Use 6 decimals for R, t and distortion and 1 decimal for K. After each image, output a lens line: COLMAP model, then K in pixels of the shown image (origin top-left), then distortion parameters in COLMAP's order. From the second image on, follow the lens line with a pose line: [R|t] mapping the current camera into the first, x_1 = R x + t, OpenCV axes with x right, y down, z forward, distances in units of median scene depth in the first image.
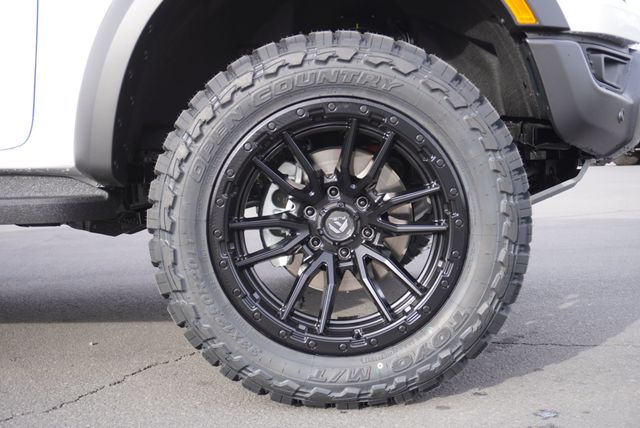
lens RADIAL K [[830.8, 0, 320.3], [0, 830.8, 209.4], [0, 0, 1]] dist [0.004108, 0.000000]
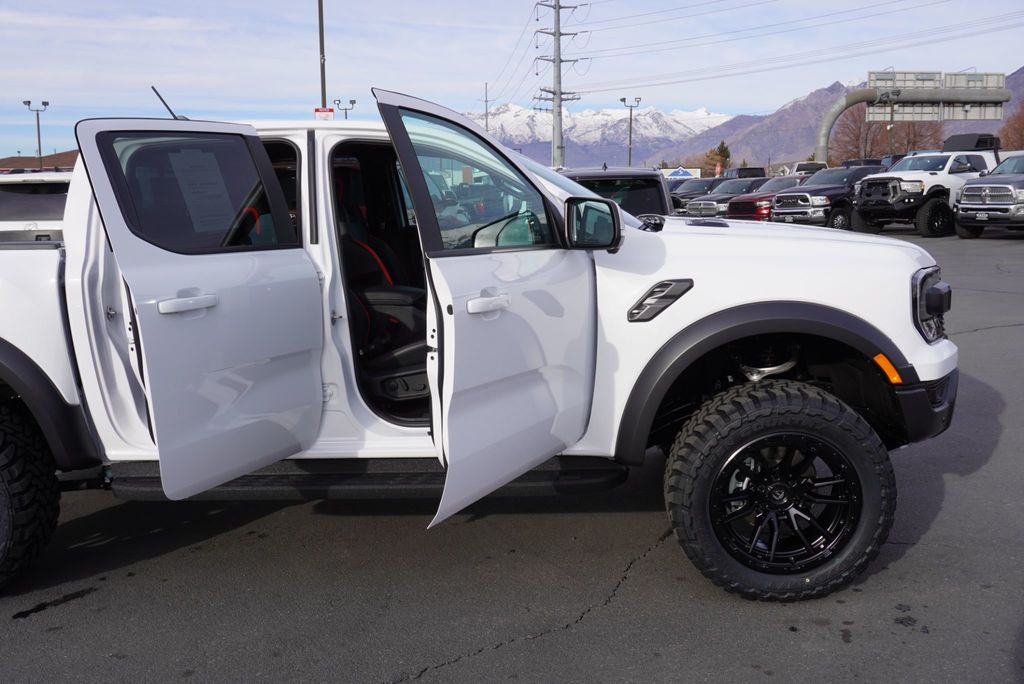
lens RADIAL K [[918.3, 0, 530.1], [0, 918.3, 333.2], [0, 0, 1]] dist [0.006248, 0.006155]
pose [[0.999855, -0.007472, 0.015286, -0.533556], [0.006088, 0.996041, 0.088682, -0.501019], [-0.015889, -0.088576, 0.995943, -0.862046]]
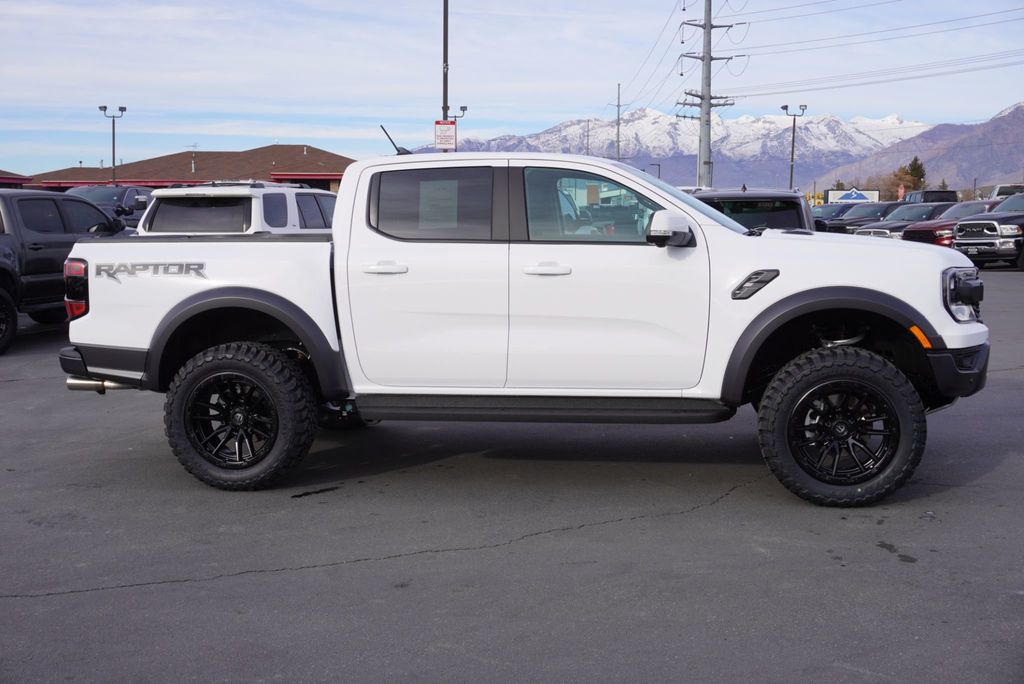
lens RADIAL K [[1141.3, 0, 521.9], [0, 1141.3, 339.0], [0, 0, 1]] dist [-0.000005, 0.000000]
pose [[0.993738, 0.022358, -0.109475, -0.542220], [-0.017561, 0.998851, 0.044592, -0.375248], [0.110347, -0.042390, 0.992989, -2.348583]]
